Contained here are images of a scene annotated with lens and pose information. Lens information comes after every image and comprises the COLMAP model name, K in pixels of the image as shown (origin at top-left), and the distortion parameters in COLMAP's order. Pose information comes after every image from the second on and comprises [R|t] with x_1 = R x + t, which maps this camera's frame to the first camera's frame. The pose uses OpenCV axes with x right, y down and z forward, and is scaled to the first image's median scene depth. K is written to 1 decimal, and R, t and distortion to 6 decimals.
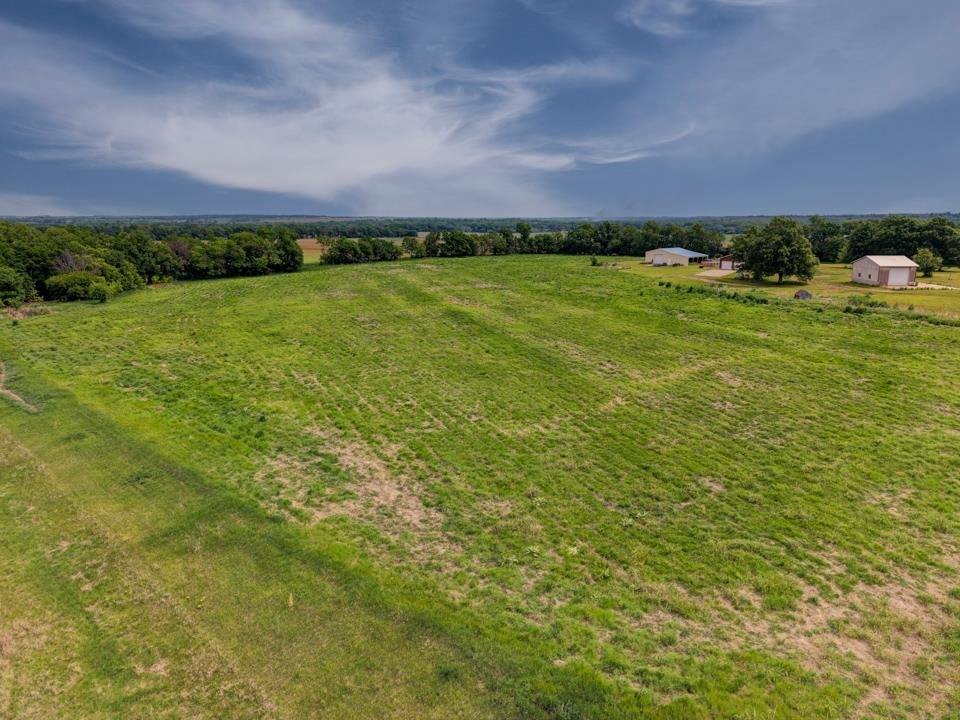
lens RADIAL K [[729.3, 0, 480.0], [0, 729.3, 360.0], [0, 0, 1]] dist [0.034721, -0.043755]
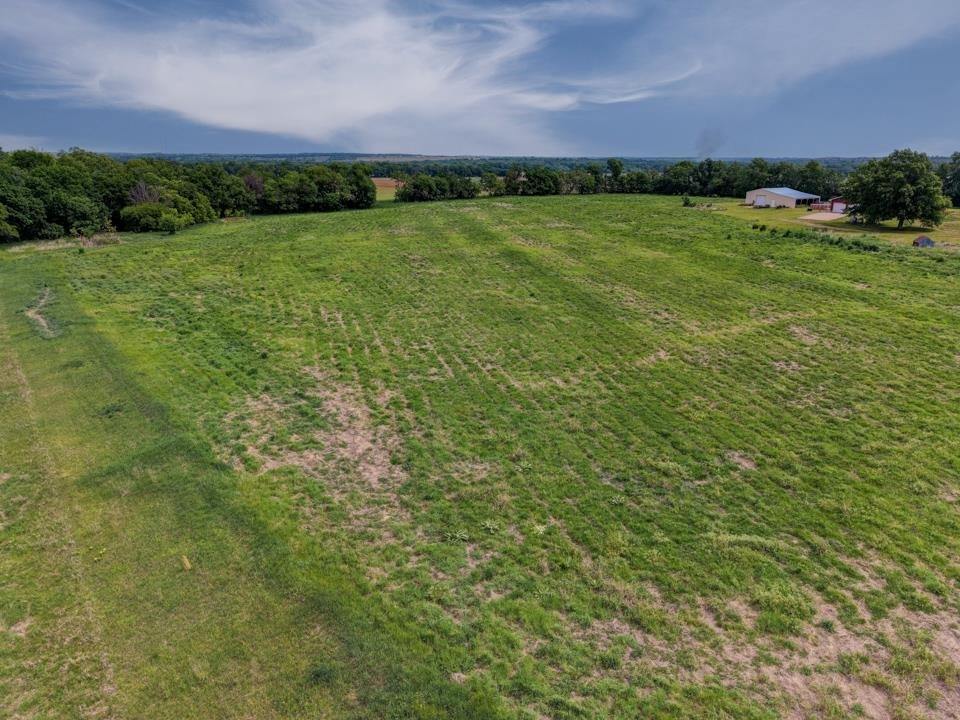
lens RADIAL K [[729.3, 0, 480.0], [0, 729.3, 360.0], [0, 0, 1]] dist [0.034721, -0.043755]
pose [[0.987073, 0.048512, -0.152752, 0.122090], [-0.037691, 0.996623, 0.072958, 0.007864], [0.155775, -0.066258, 0.985568, 0.129304]]
